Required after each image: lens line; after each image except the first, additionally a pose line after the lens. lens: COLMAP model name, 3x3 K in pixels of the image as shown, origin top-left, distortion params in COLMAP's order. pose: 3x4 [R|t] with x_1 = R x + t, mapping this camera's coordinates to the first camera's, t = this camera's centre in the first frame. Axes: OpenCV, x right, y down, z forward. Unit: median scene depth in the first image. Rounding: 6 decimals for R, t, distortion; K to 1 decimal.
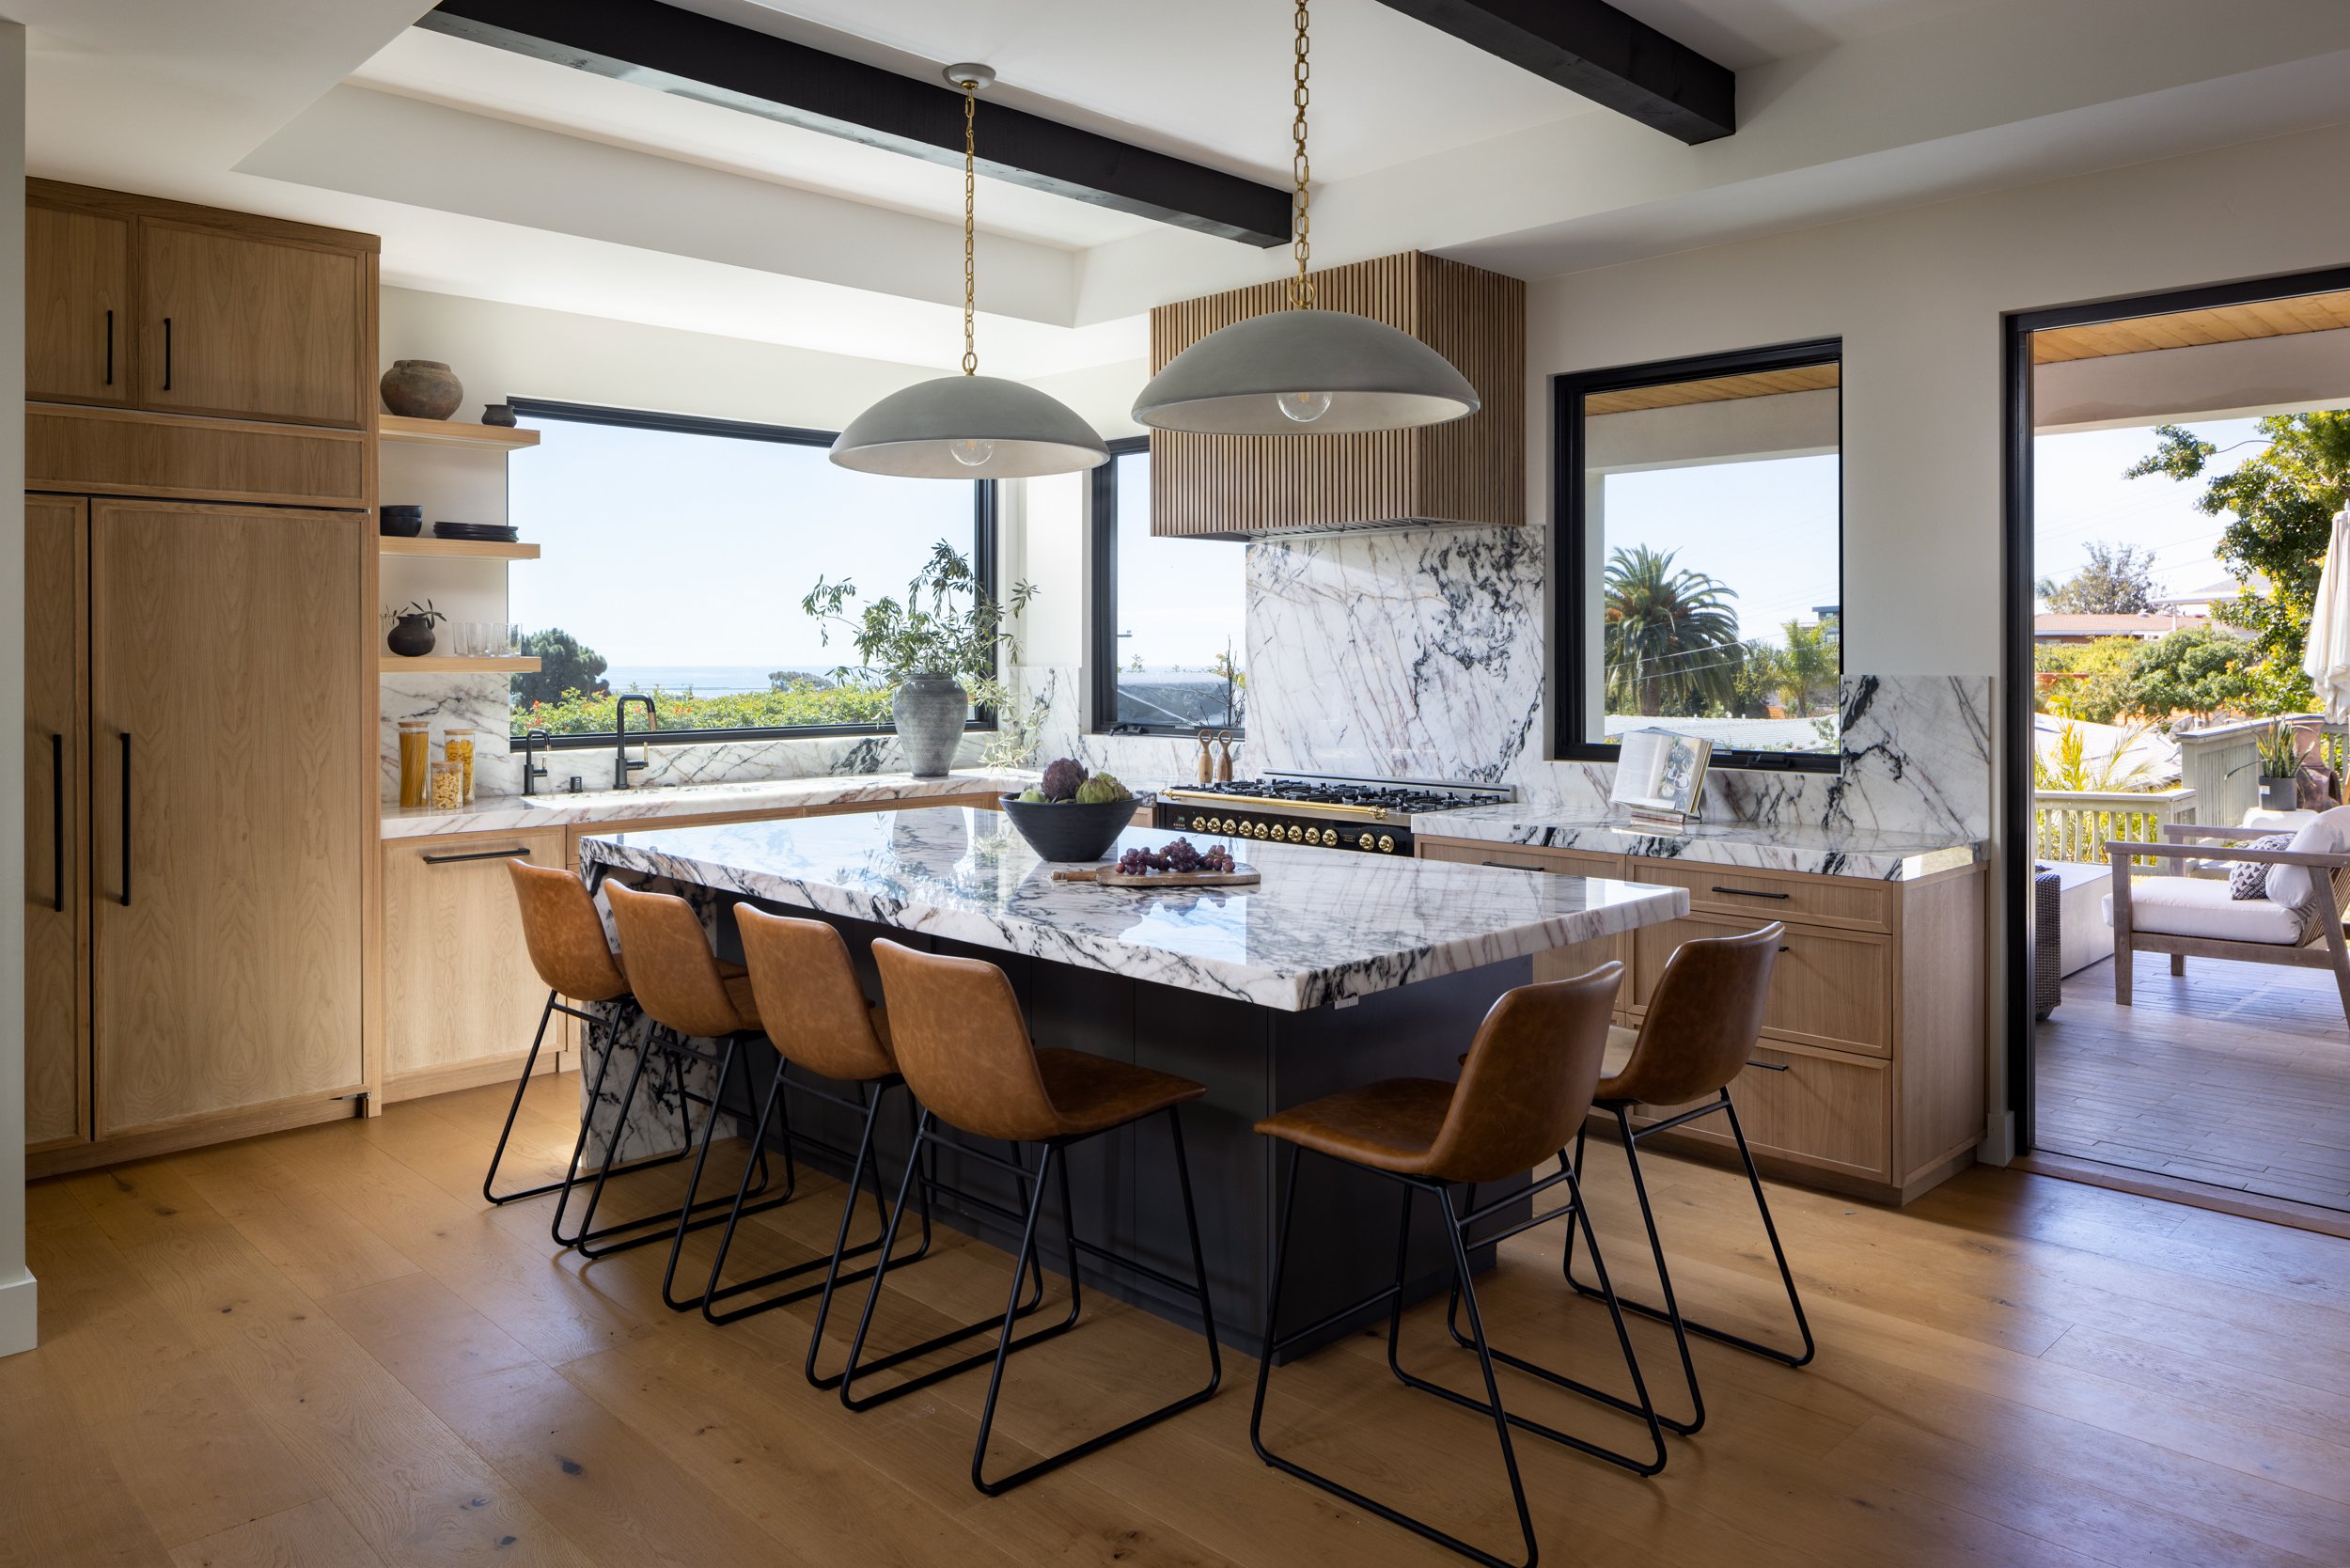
lens RADIAL K [[1597.3, 0, 1175.1], [0, 1597.3, 782.3], [0, 0, 1]] dist [-0.002370, -0.000084]
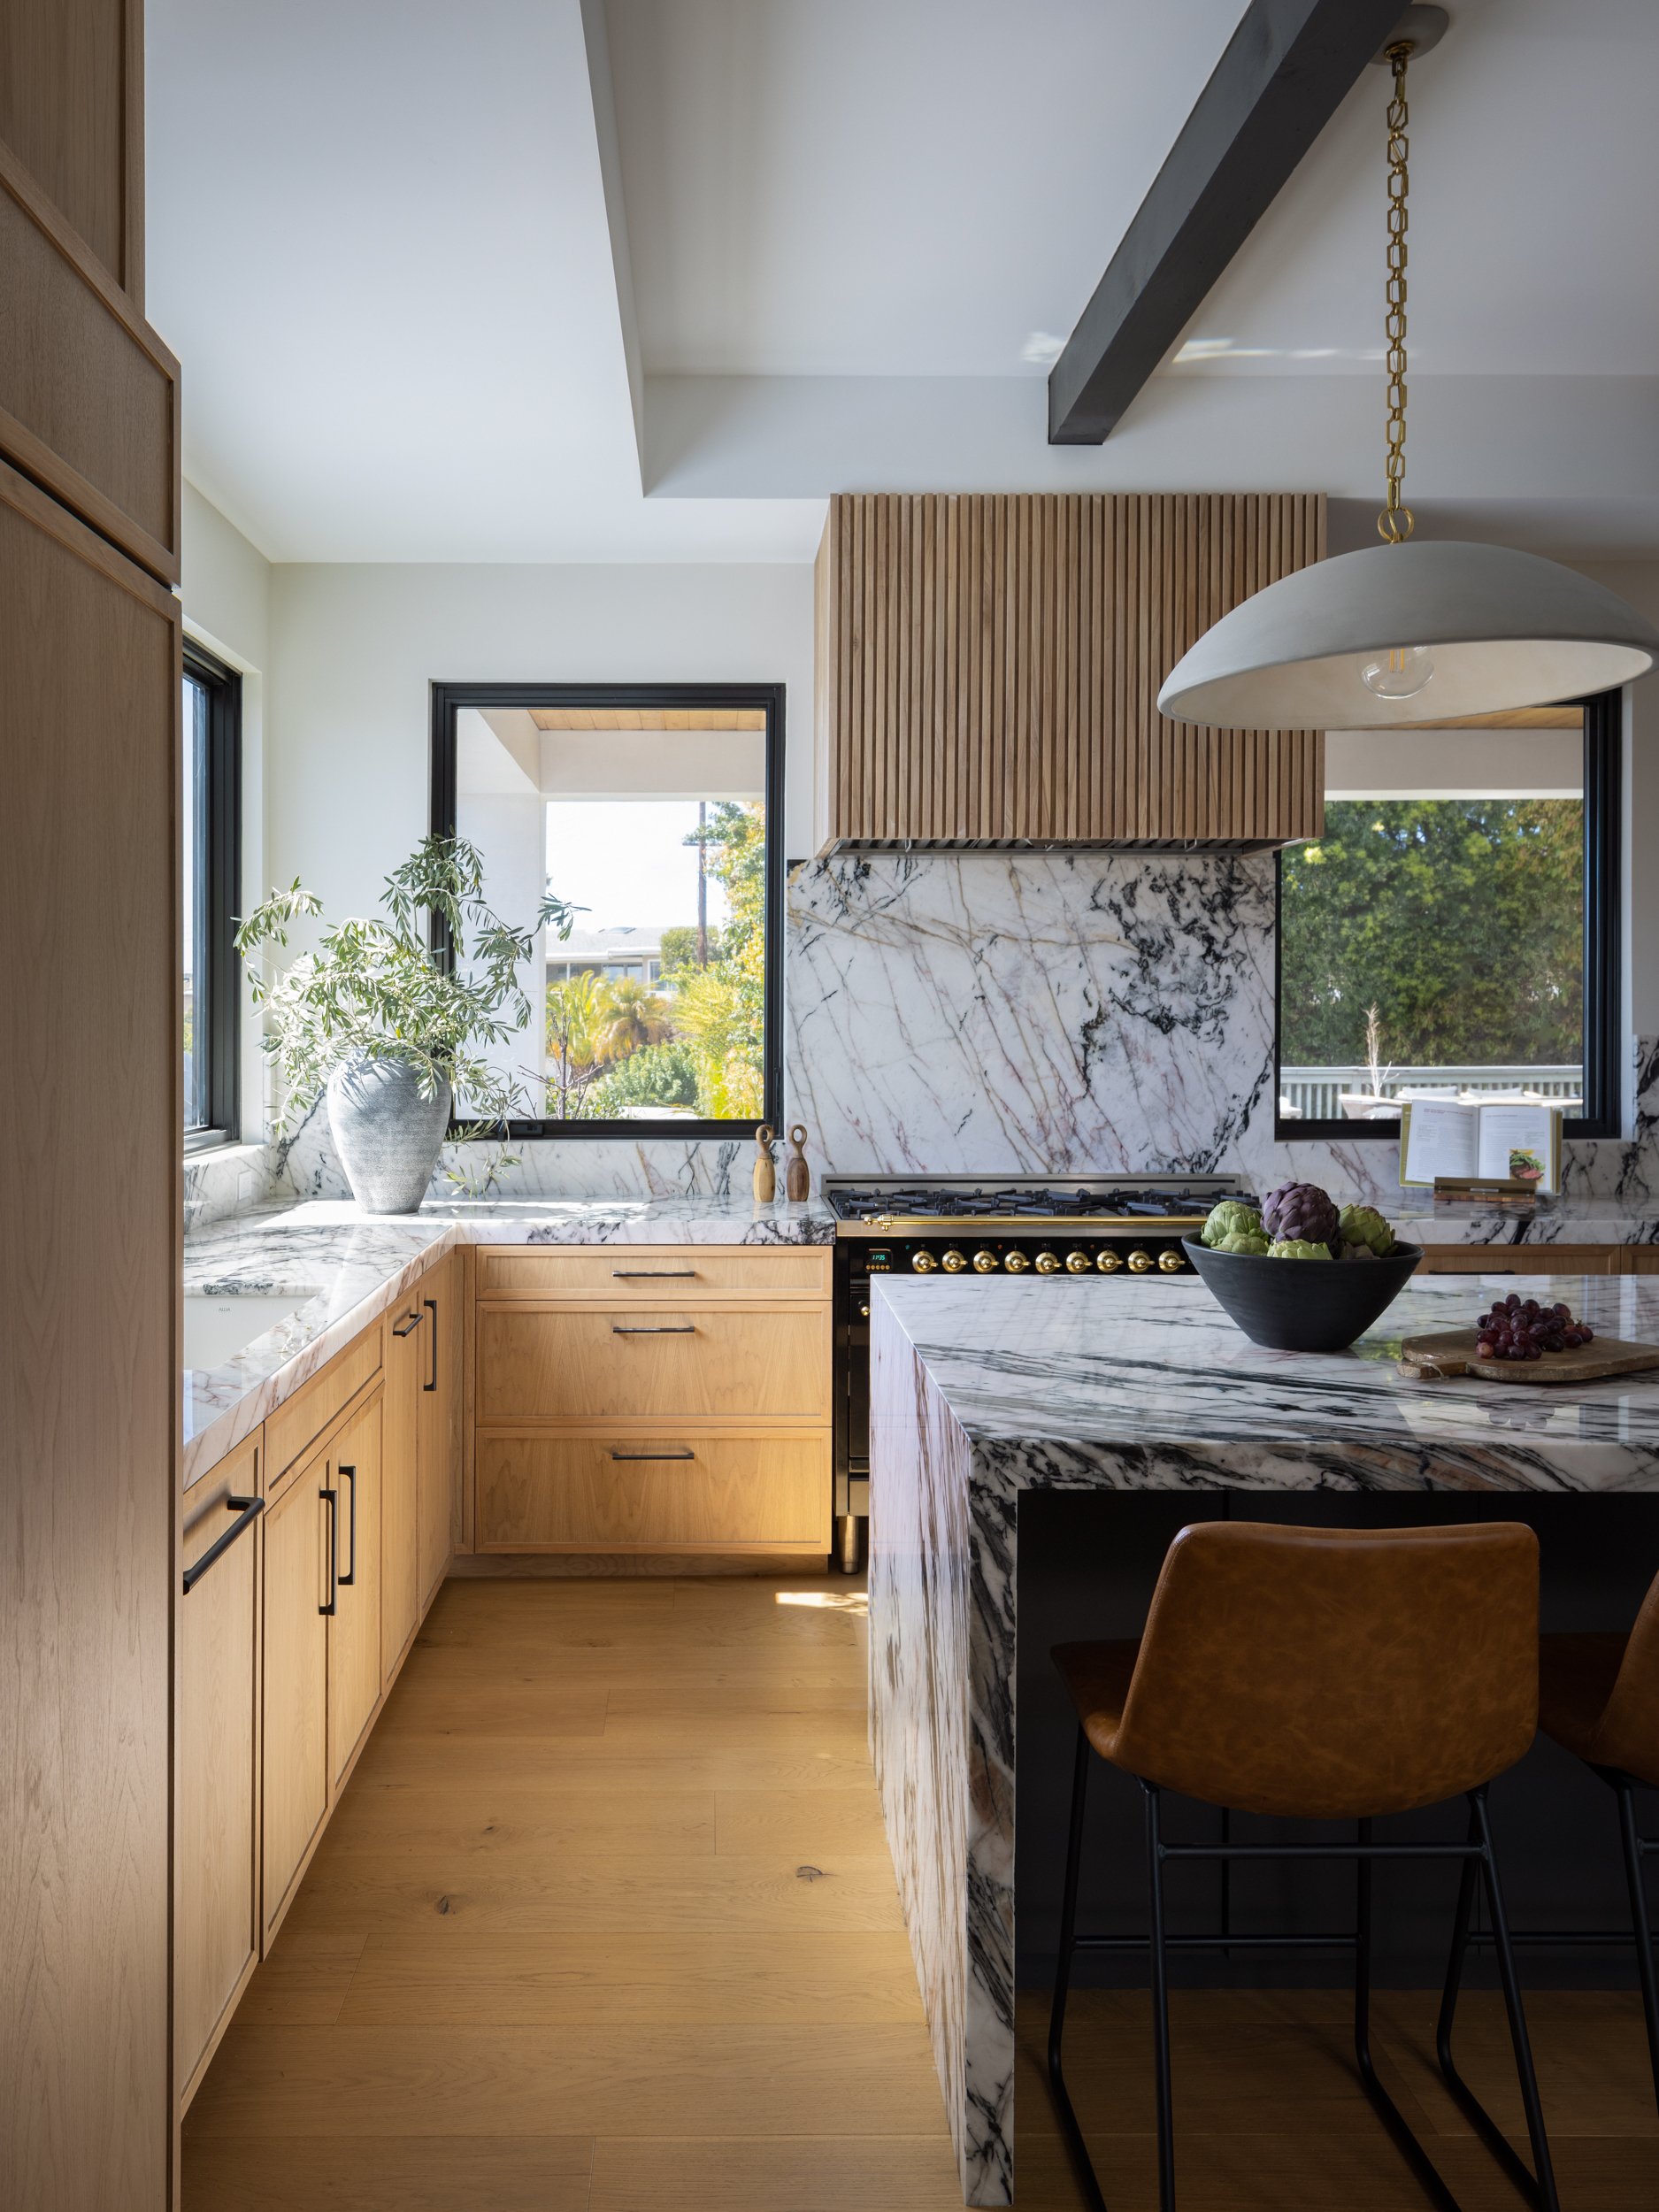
lens RADIAL K [[1704.9, 0, 829.5], [0, 1704.9, 1105.9], [0, 0, 1]] dist [0.003023, 0.000017]
pose [[0.696948, -0.041613, 0.715913, -0.545663], [0.058581, 0.998282, 0.000997, -0.045276], [-0.714725, 0.041244, 0.698189, 0.527551]]
